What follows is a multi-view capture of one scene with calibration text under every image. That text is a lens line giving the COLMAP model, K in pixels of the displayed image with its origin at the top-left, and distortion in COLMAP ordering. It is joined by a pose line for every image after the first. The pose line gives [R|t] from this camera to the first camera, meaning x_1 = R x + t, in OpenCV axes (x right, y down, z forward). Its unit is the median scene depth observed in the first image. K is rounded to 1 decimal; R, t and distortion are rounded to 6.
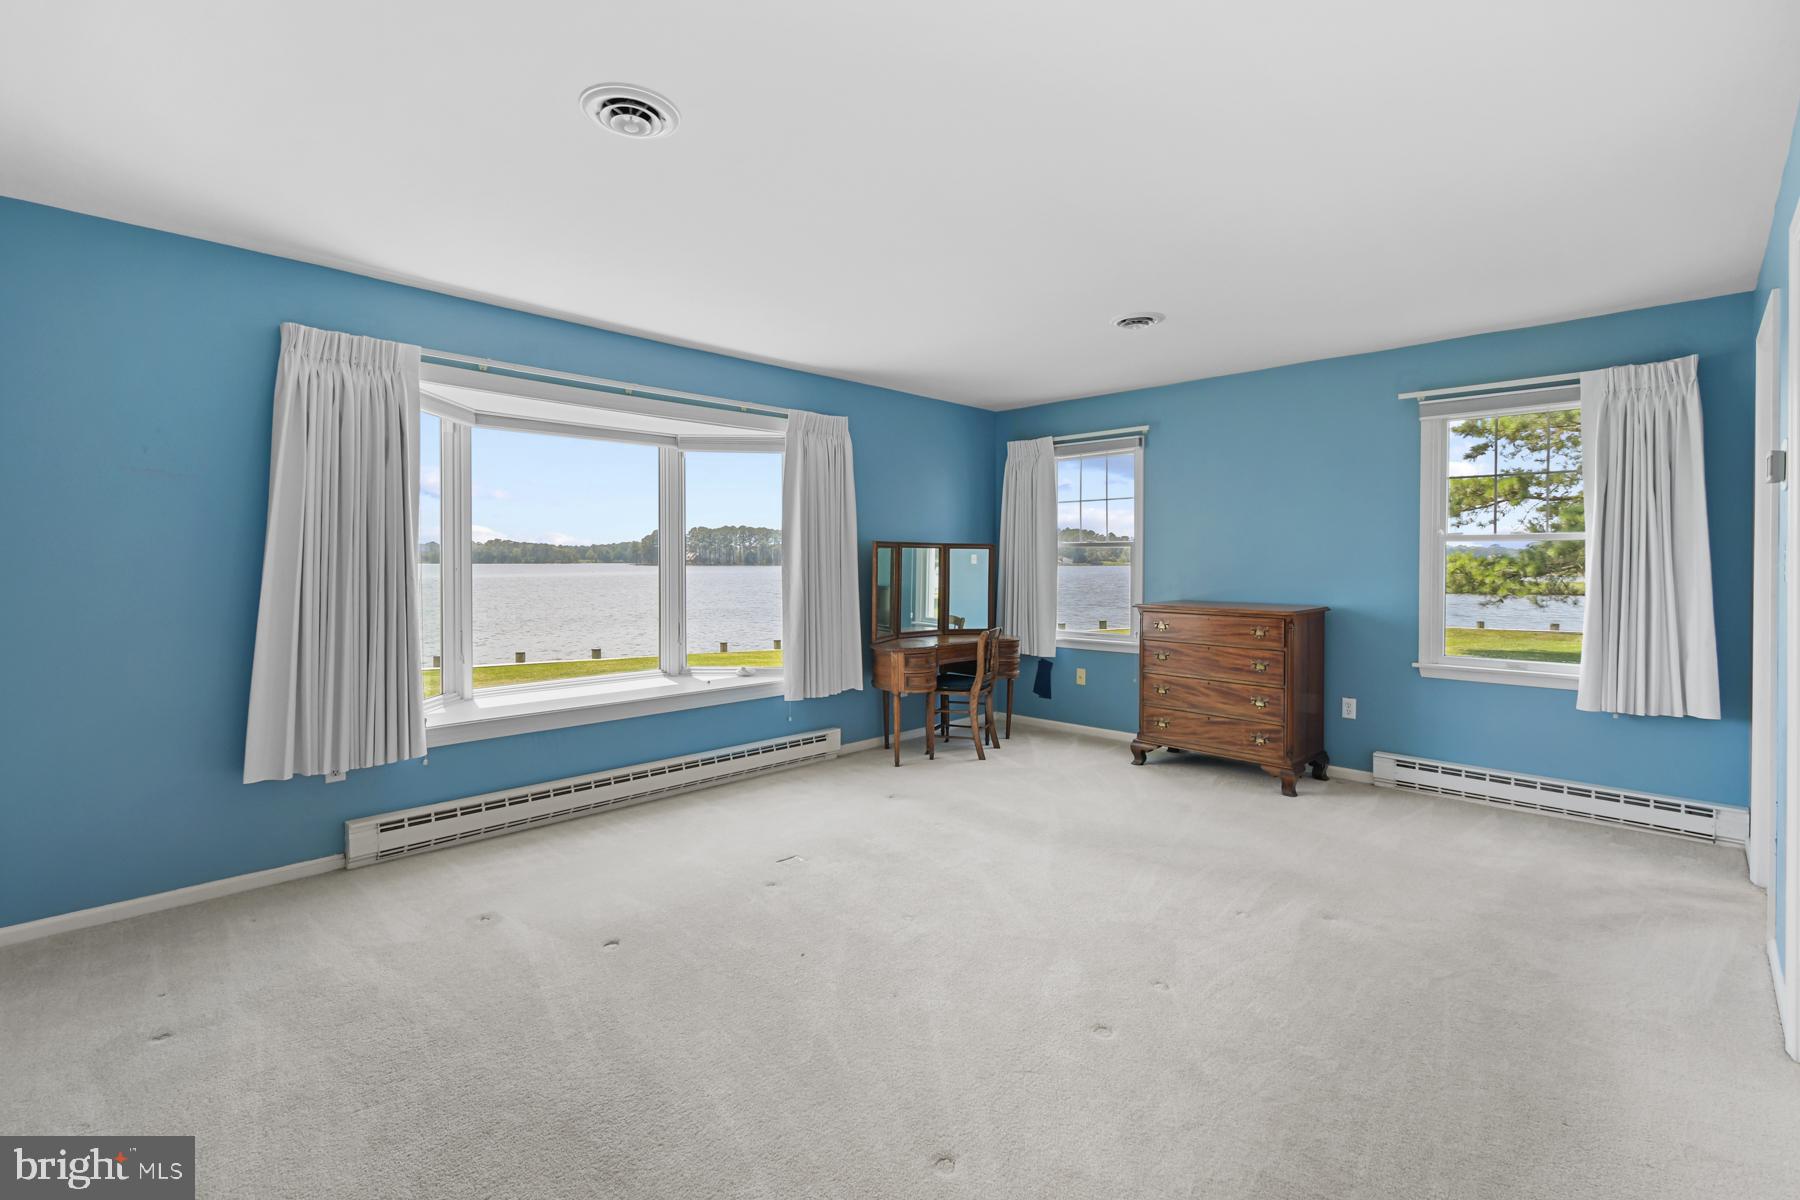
lens RADIAL K [[816.7, 0, 889.0], [0, 816.7, 573.0], [0, 0, 1]] dist [0.000665, 0.000203]
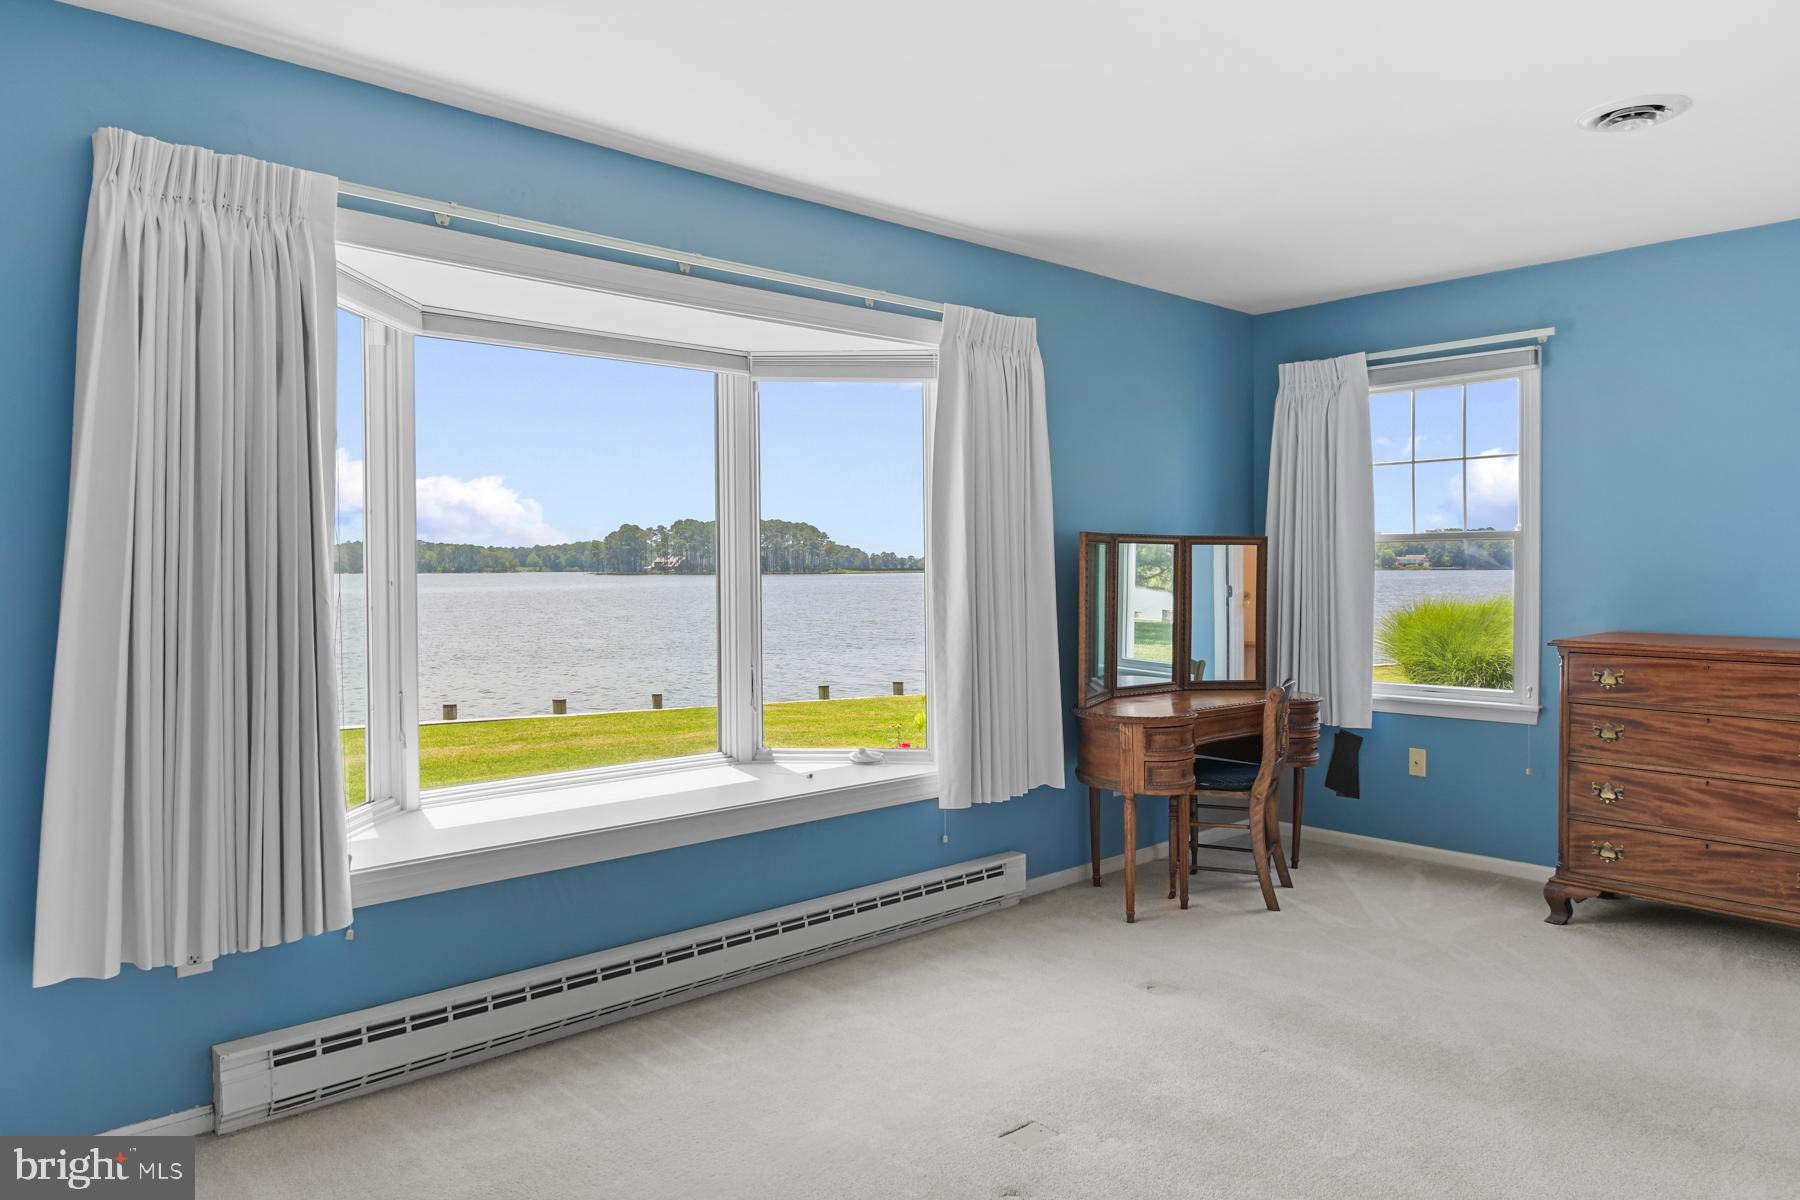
lens RADIAL K [[1176.5, 0, 889.0], [0, 1176.5, 591.6], [0, 0, 1]] dist [0.000335, -0.018144]
pose [[0.998428, -0.003512, -0.055948, -0.113635], [0.003847, 0.999975, 0.005883, -0.002111], [0.055926, -0.006089, 0.998416, 0.164604]]
